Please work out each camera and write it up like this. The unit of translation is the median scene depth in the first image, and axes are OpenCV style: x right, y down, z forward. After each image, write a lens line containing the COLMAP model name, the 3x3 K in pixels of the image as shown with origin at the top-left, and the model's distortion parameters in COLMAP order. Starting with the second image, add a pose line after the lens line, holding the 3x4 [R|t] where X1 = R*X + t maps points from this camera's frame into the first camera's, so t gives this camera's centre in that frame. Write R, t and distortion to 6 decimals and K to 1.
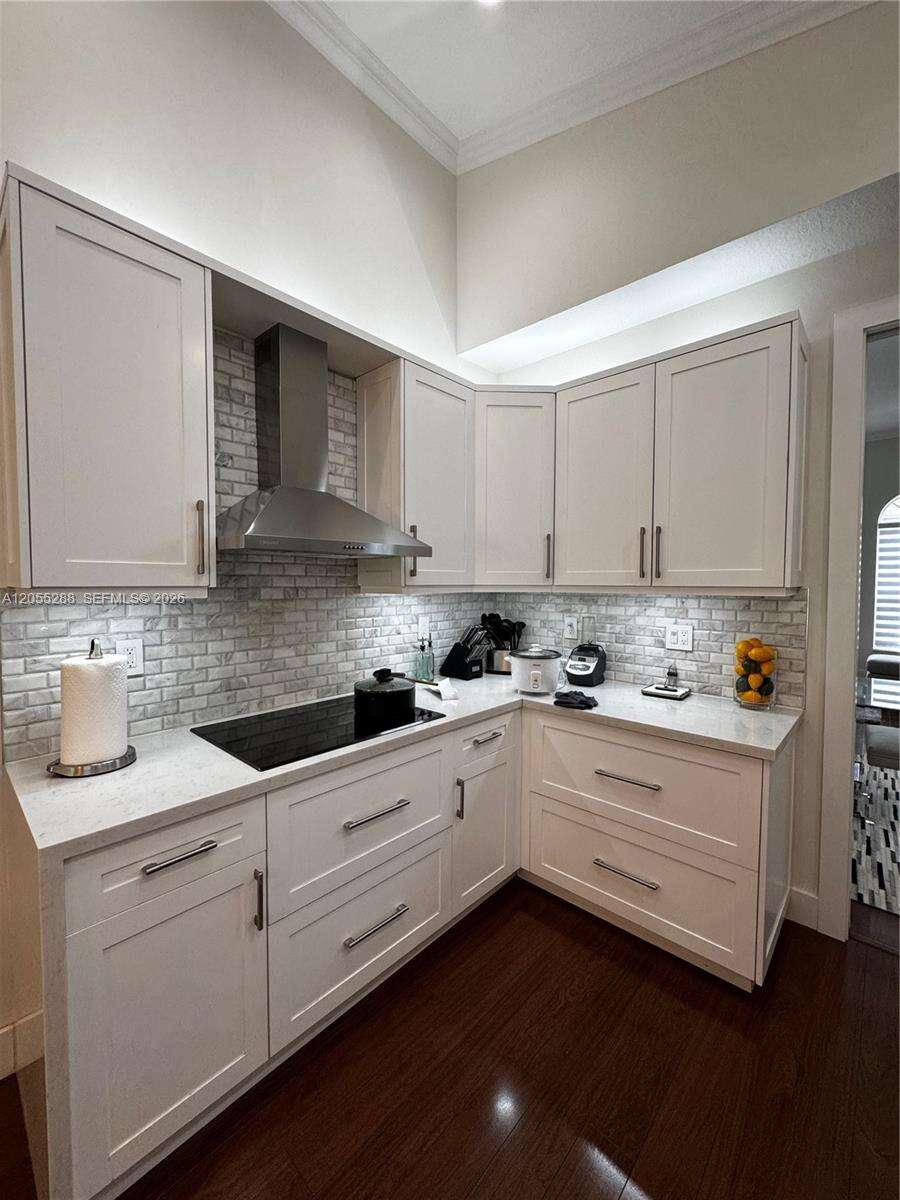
lens RADIAL K [[479.3, 0, 450.7], [0, 479.3, 600.4], [0, 0, 1]] dist [-0.000785, 0.000200]
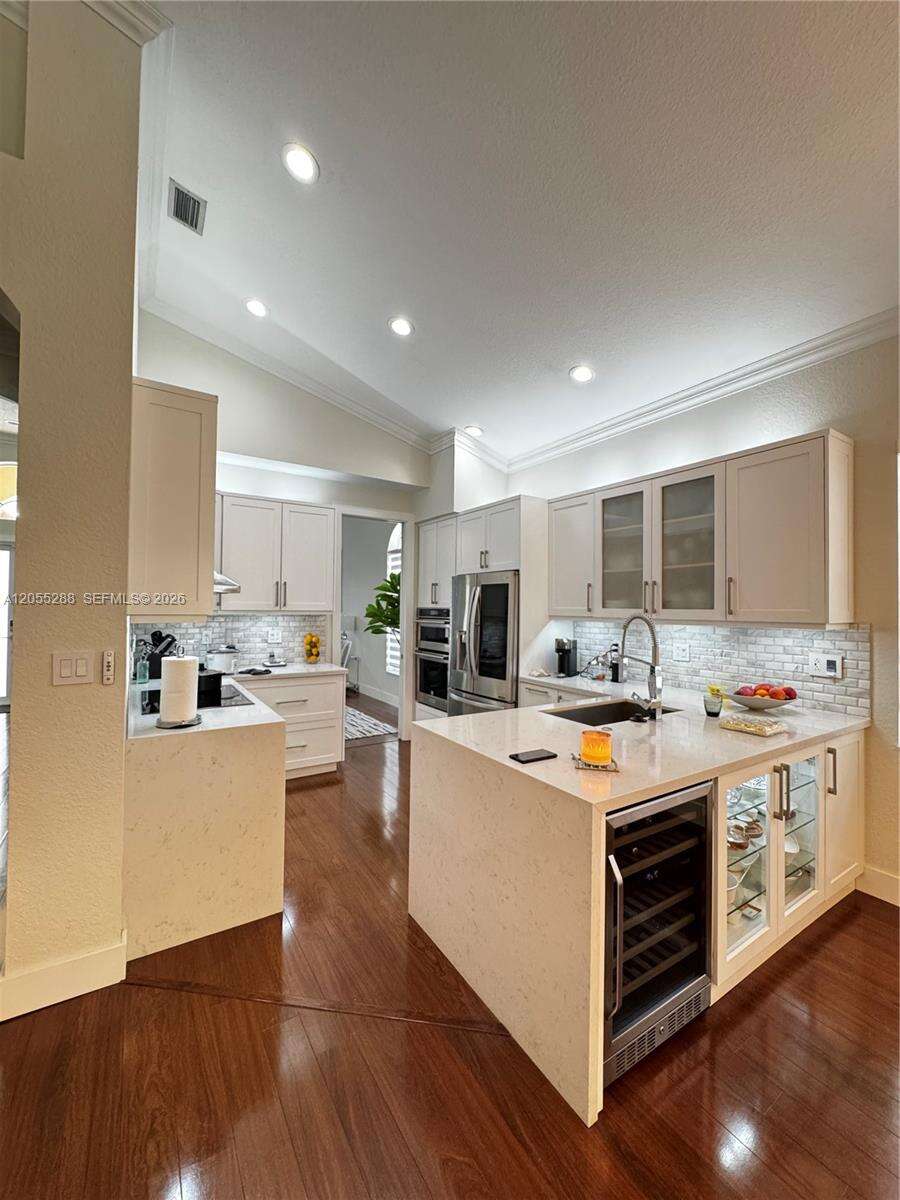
lens RADIAL K [[479.3, 0, 450.7], [0, 479.3, 600.4], [0, 0, 1]] dist [-0.000785, 0.000200]
pose [[0.249648, 0.011586, 0.968267, -1.256920], [0.029068, 0.999388, -0.019453, -0.010785], [-0.967900, 0.033002, 0.249158, -0.181658]]
